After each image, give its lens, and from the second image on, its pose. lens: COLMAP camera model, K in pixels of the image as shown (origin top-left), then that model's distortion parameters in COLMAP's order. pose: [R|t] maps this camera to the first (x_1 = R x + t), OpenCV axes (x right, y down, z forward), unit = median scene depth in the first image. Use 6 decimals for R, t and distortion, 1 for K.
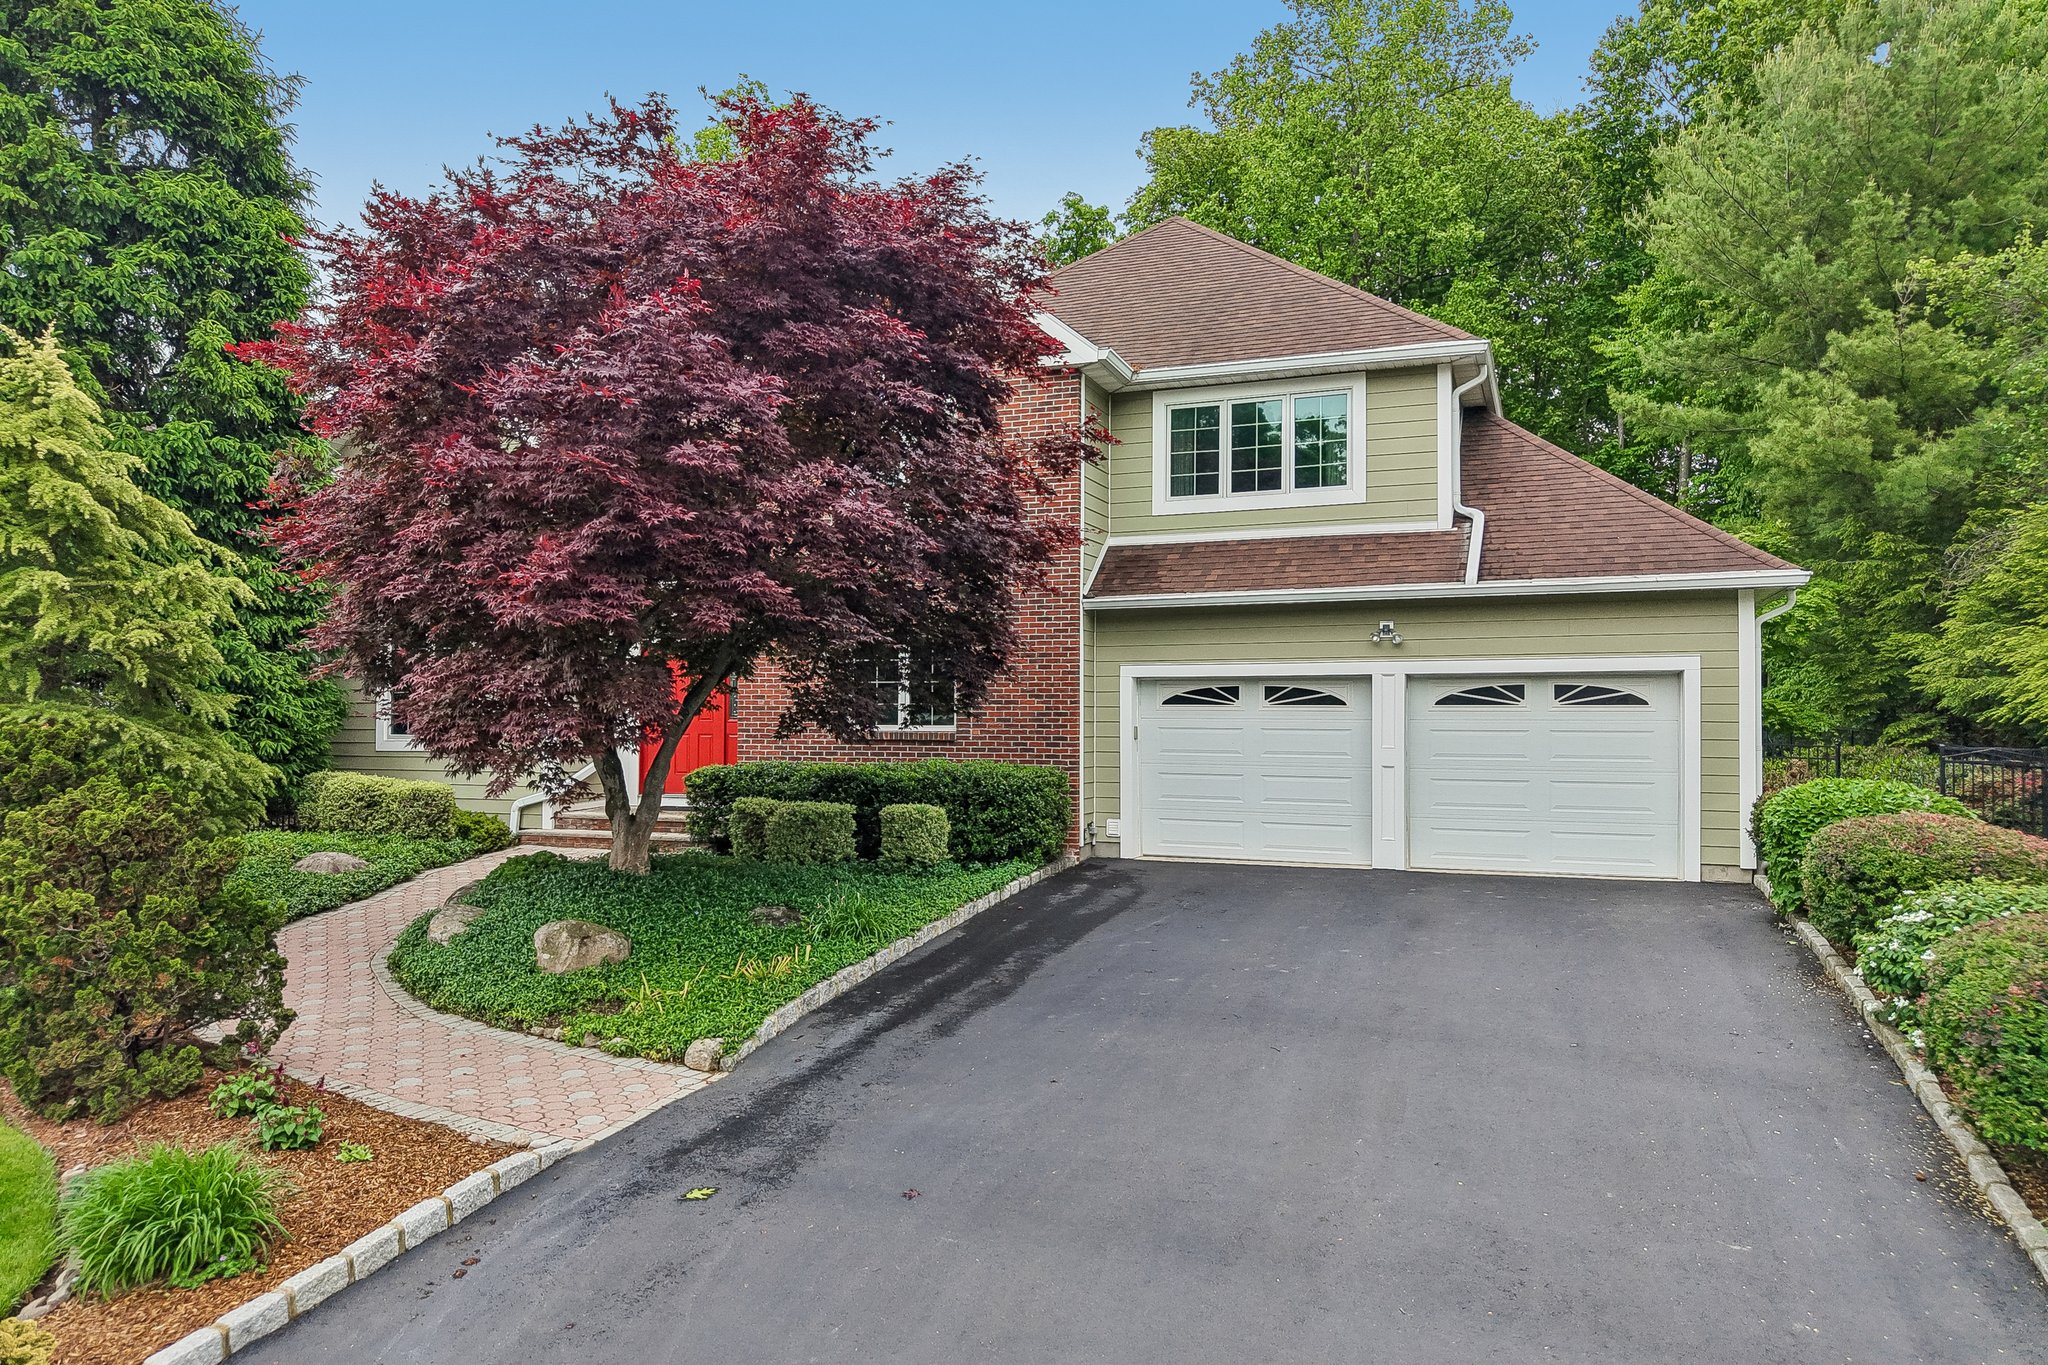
lens RADIAL K [[1375.4, 0, 1024.0], [0, 1375.4, 682.5], [0, 0, 1]] dist [0.003615, 0.002484]
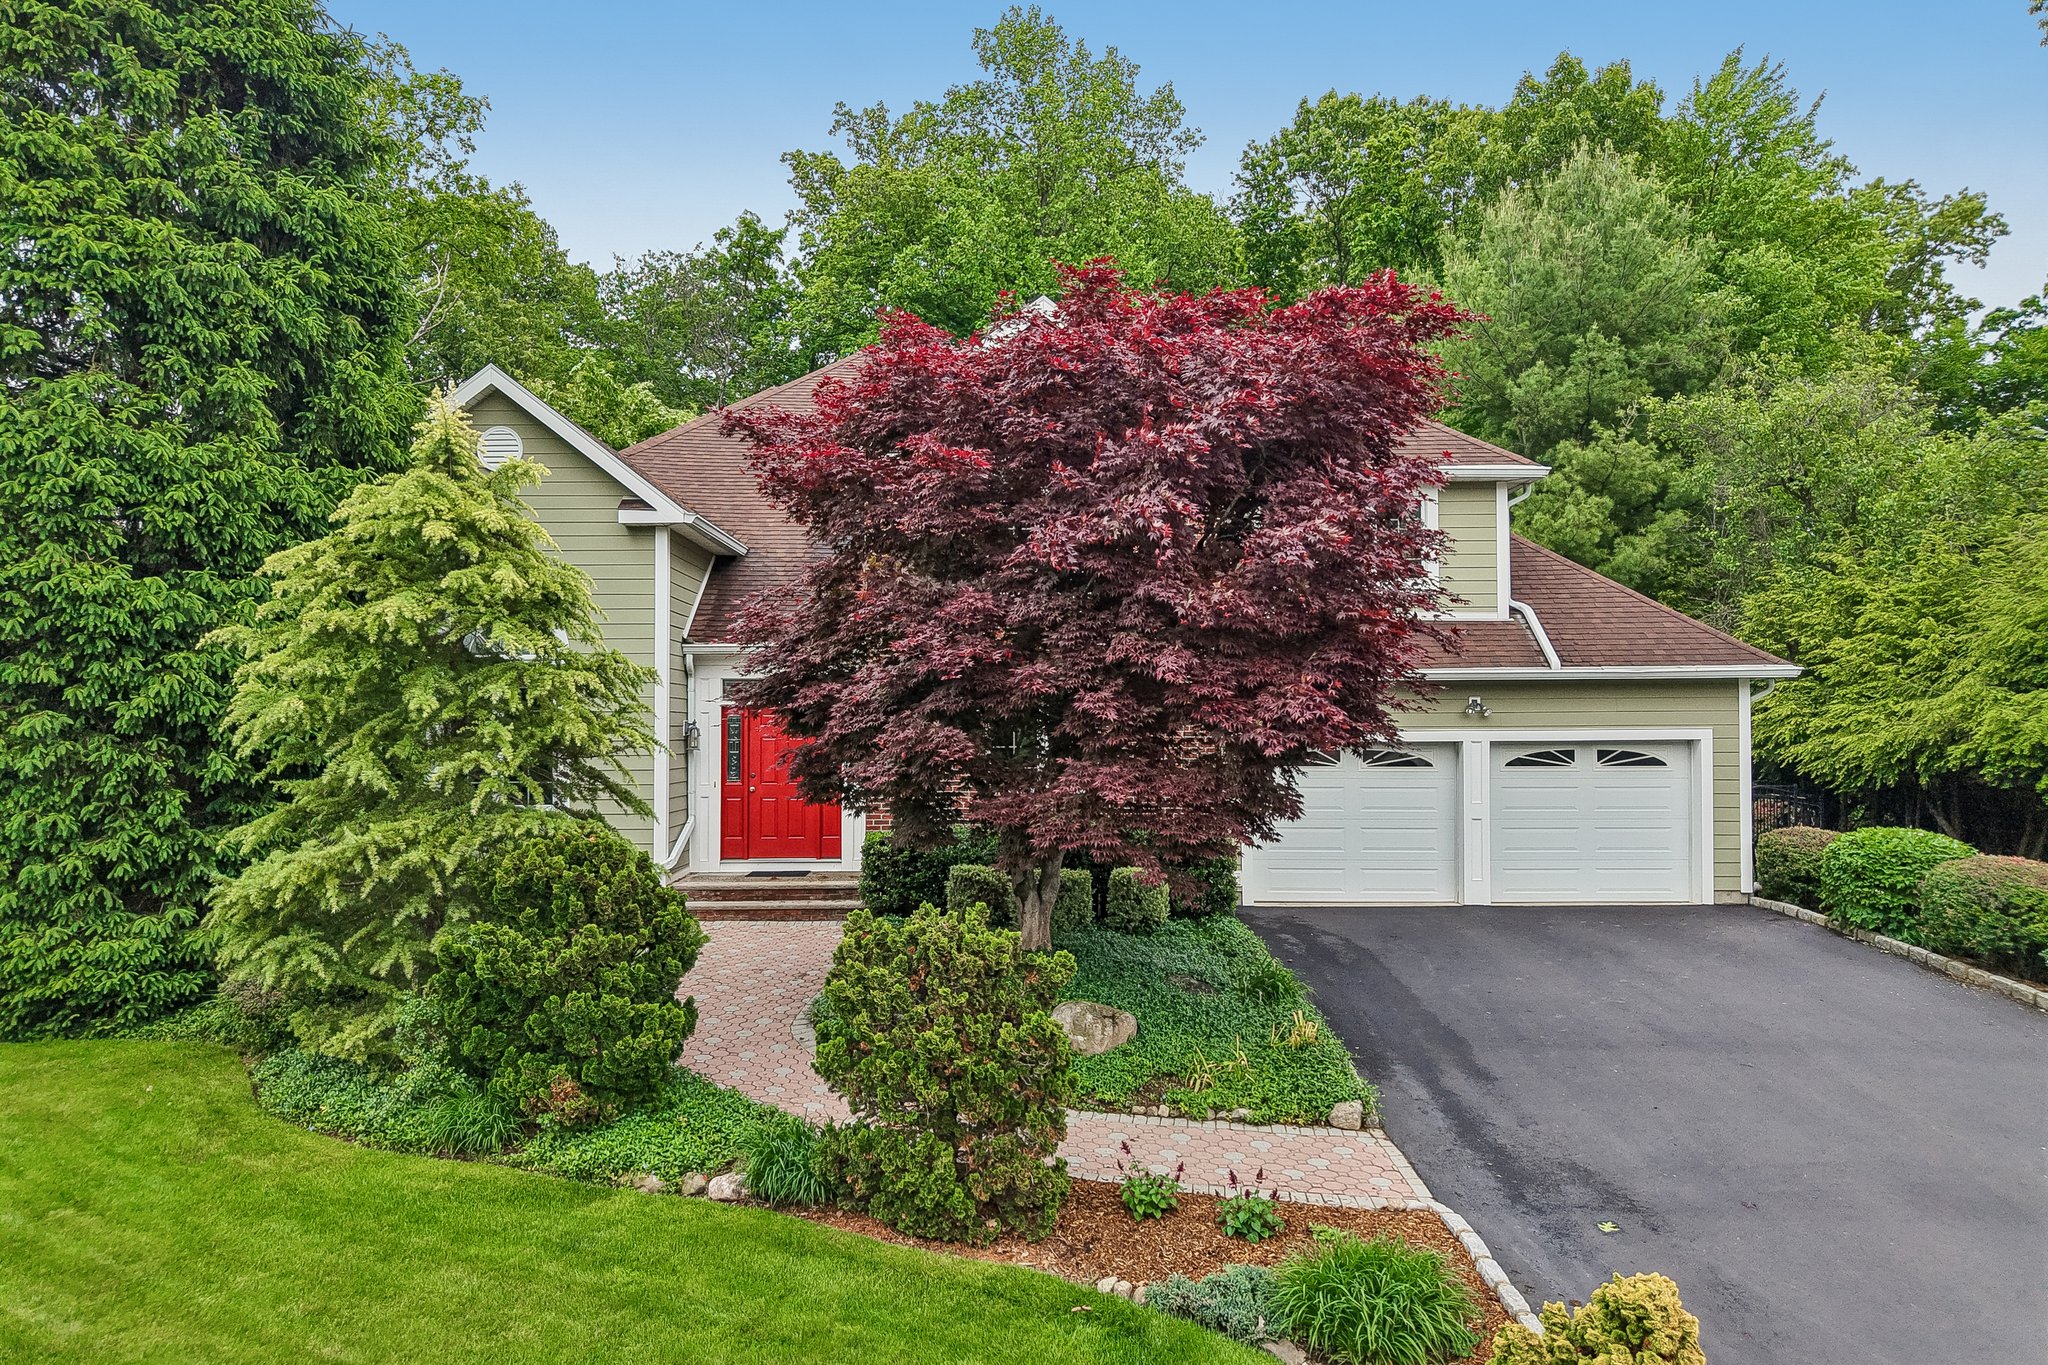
lens RADIAL K [[1386.0, 0, 1024.0], [0, 1386.0, 682.5], [0, 0, 1]] dist [0.020566, -0.037381]
pose [[0.936369, 0.007376, 0.350939, -0.522969], [-0.004371, 0.999947, -0.009354, -0.043855], [-0.350990, 0.007224, 0.936351, 0.011695]]
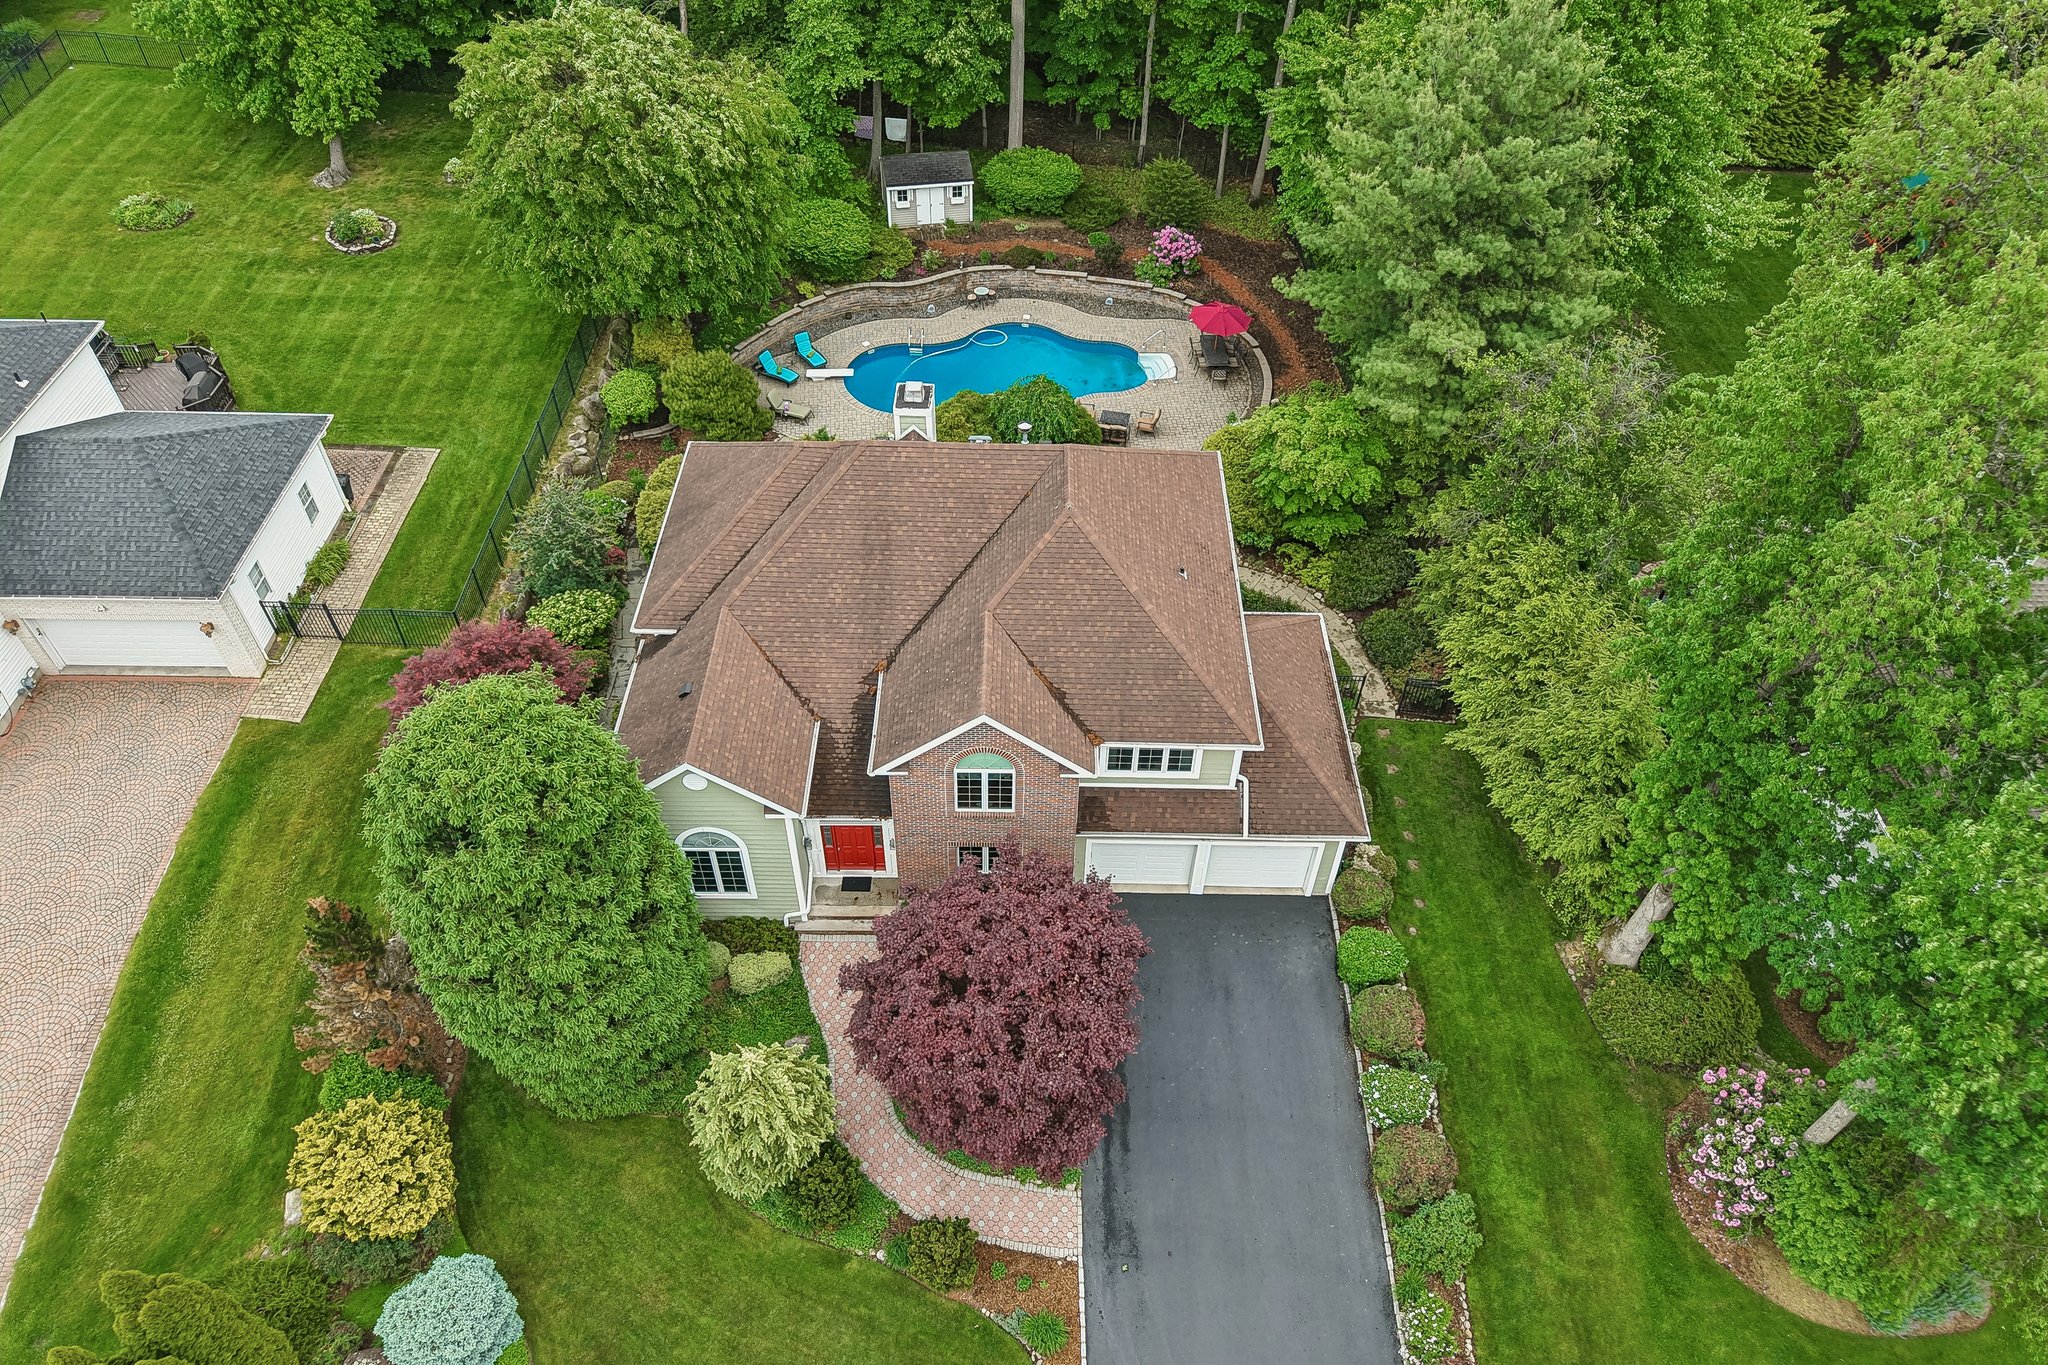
lens RADIAL K [[1357.3, 0, 1024.0], [0, 1357.3, 682.5], [0, 0, 1]] dist [0.031915, -0.000976]
pose [[0.937563, -0.238777, 0.252907, -0.545613], [-0.016147, 0.696464, 0.717410, -1.858785], [-0.347442, -0.676700, 0.649123, -0.212378]]
